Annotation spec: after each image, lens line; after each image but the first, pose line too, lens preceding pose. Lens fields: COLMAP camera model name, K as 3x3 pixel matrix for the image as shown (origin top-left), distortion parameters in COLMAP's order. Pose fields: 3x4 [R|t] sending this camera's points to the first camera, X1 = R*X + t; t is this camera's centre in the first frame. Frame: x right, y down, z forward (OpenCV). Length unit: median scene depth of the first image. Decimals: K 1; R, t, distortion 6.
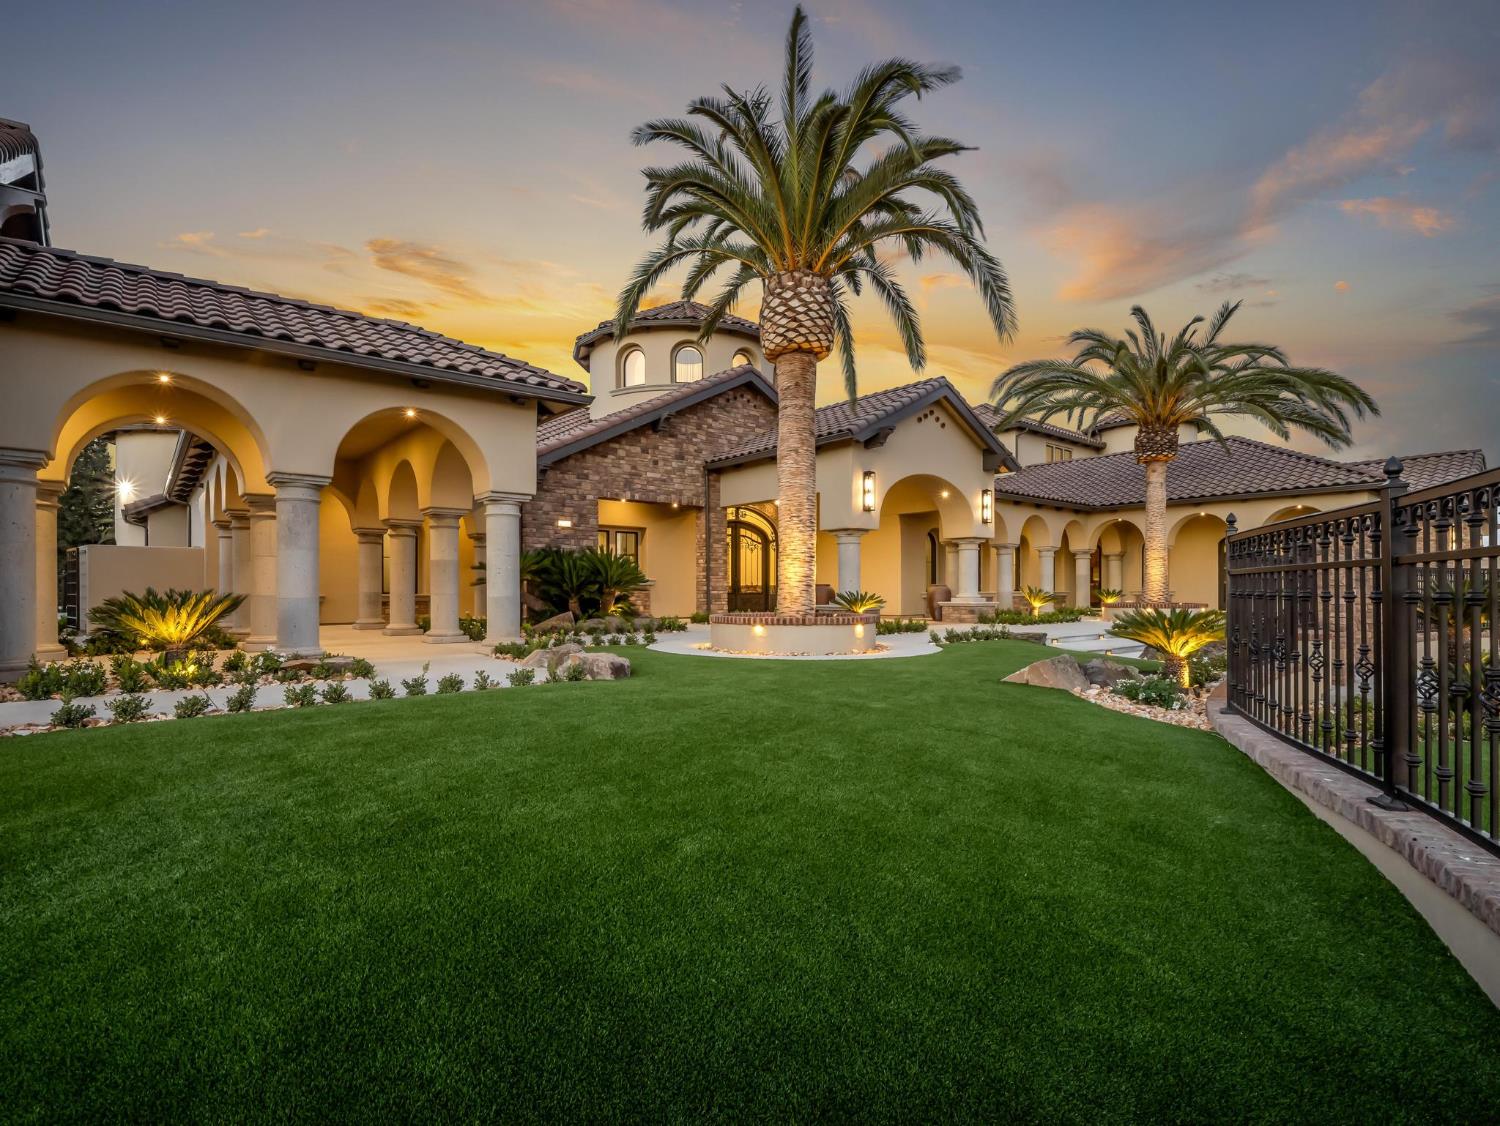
lens RADIAL K [[730.9, 0, 750.0], [0, 730.9, 563.0], [0, 0, 1]] dist [-0.002808, -0.000429]
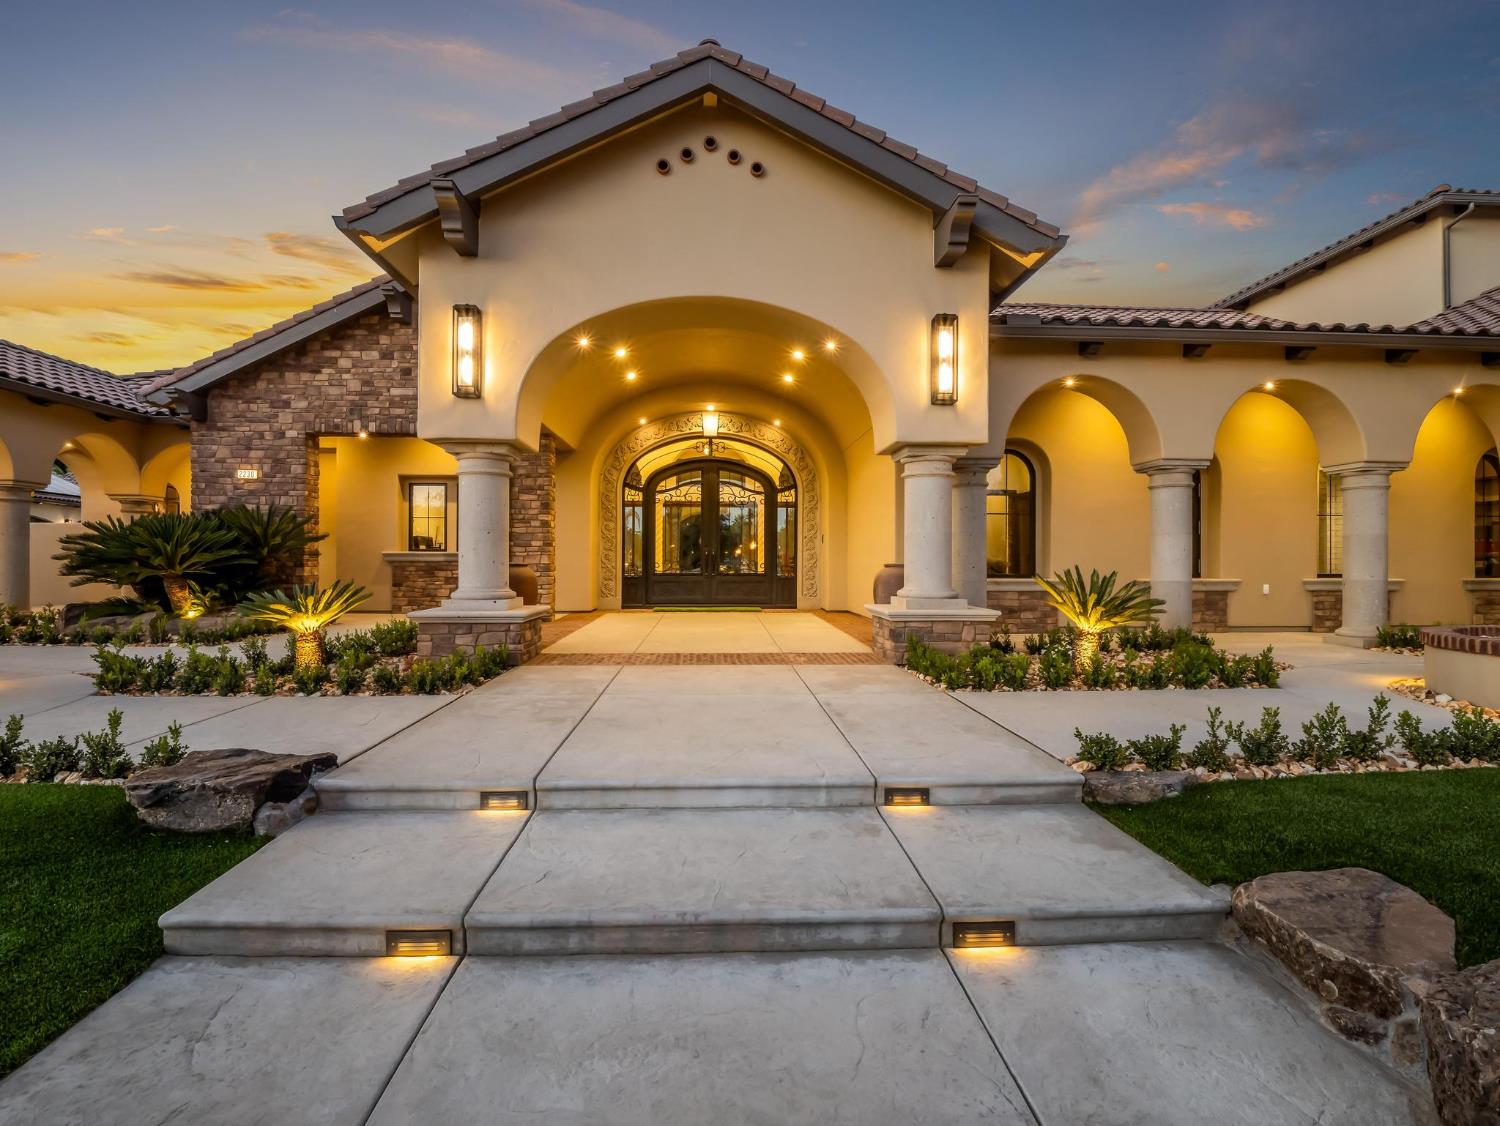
lens RADIAL K [[730.9, 0, 750.0], [0, 730.9, 563.0], [0, 0, 1]] dist [-0.002808, -0.000429]
pose [[0.792914, 0.008170, -0.609279, 0.515412], [0.016865, 0.999233, 0.035347, 0.013644], [0.609100, -0.038302, 0.792168, 0.681549]]
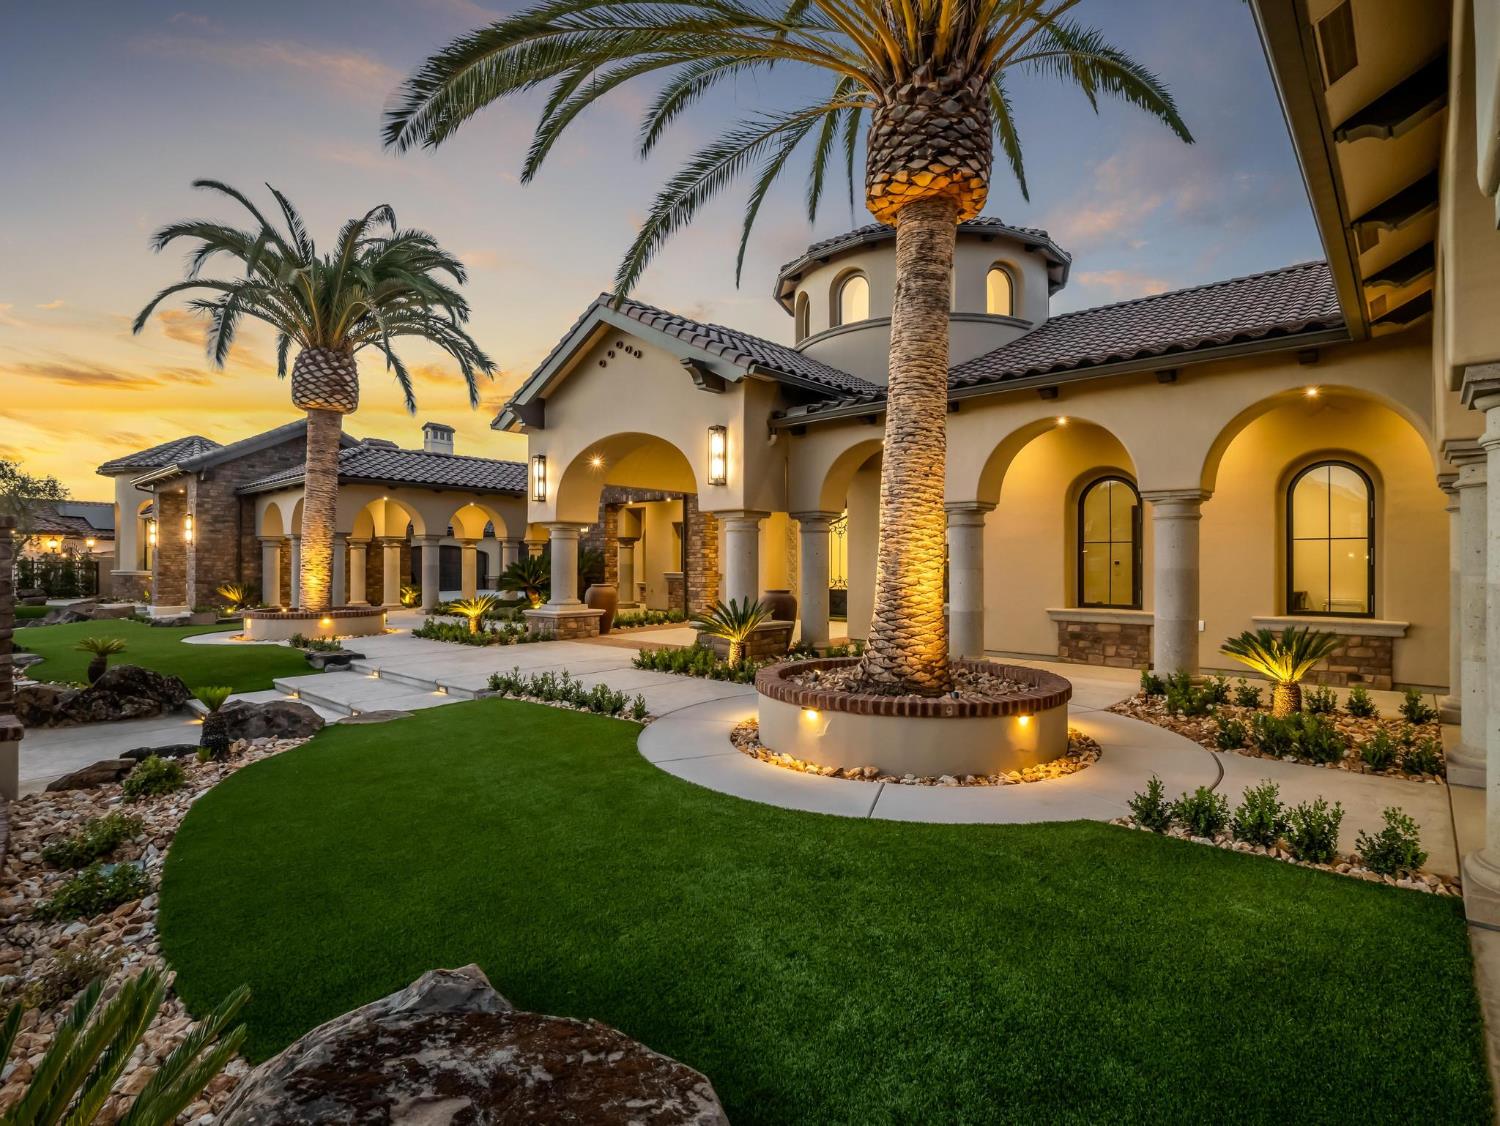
lens RADIAL K [[761.8, 0, 750.0], [0, 761.8, 563.0], [0, 0, 1]] dist [-0.001842, -0.000134]
pose [[0.140507, 0.004005, -0.990072, 0.988114], [0.036079, 0.999307, 0.009162, 0.001166], [0.989422, -0.037008, 0.140265, 1.012822]]
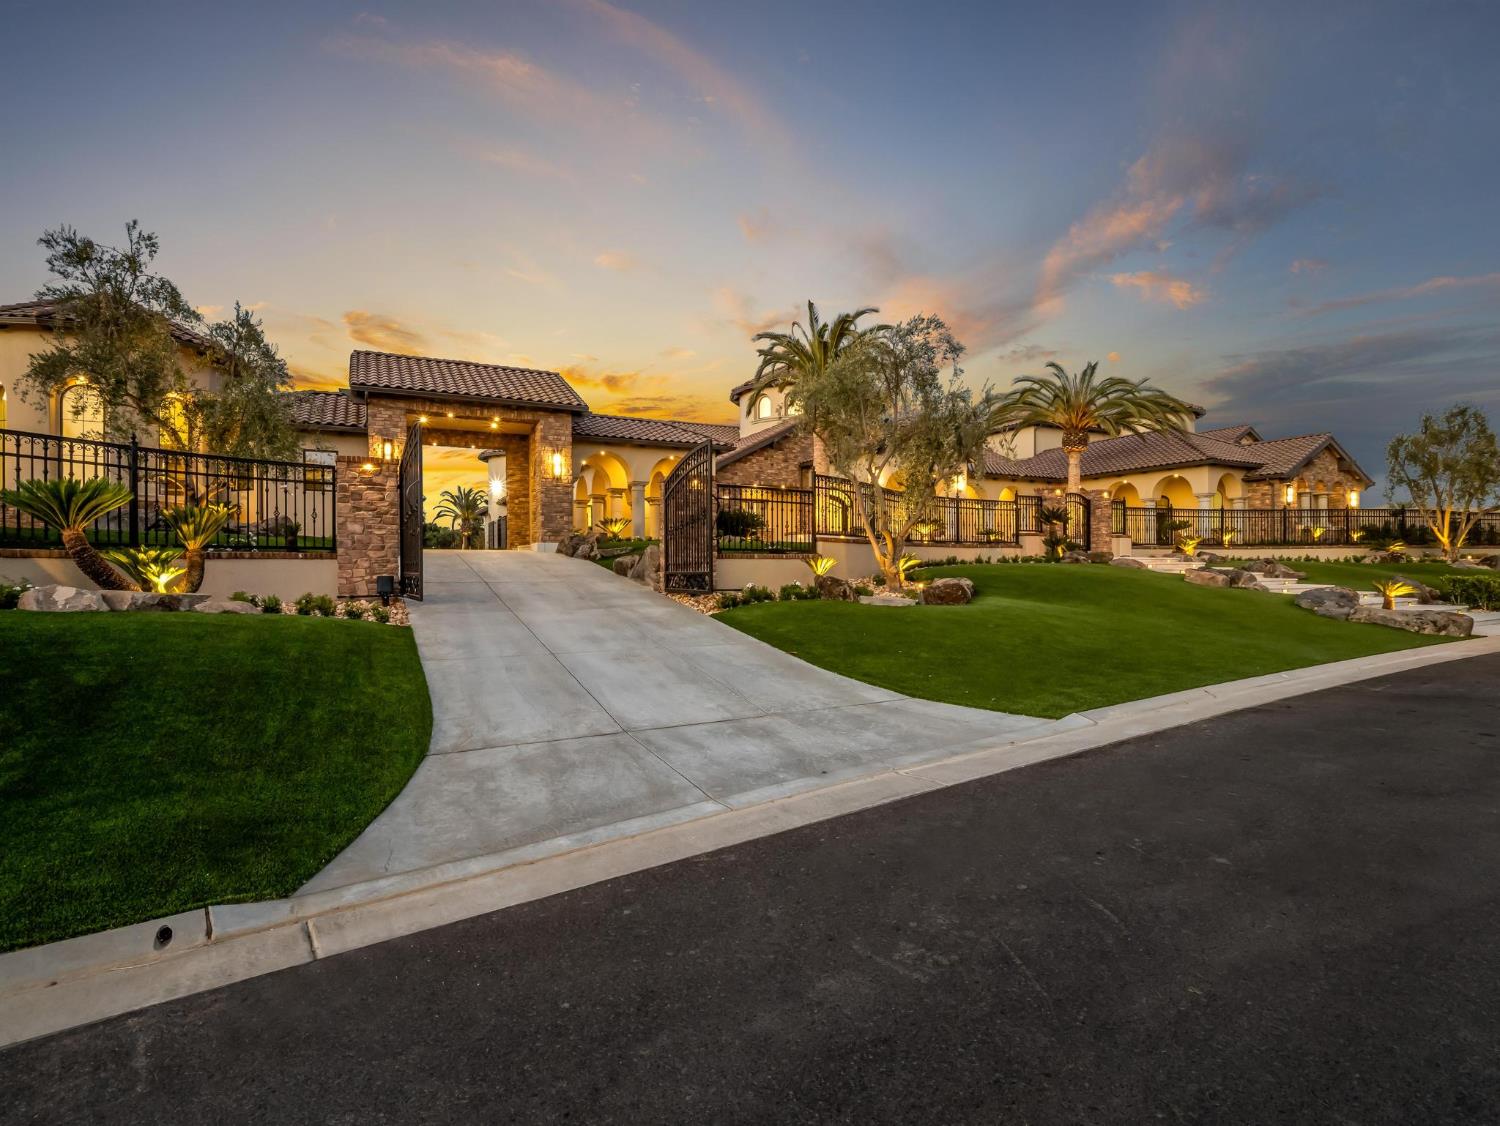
lens RADIAL K [[730.9, 0, 750.0], [0, 730.9, 563.0], [0, 0, 1]] dist [-0.002808, -0.000429]
pose [[0.976390, -0.000058, -0.216016, 0.232878], [0.006972, 0.999487, 0.031244, 0.060850], [0.215903, -0.032013, 0.975890, -0.907633]]
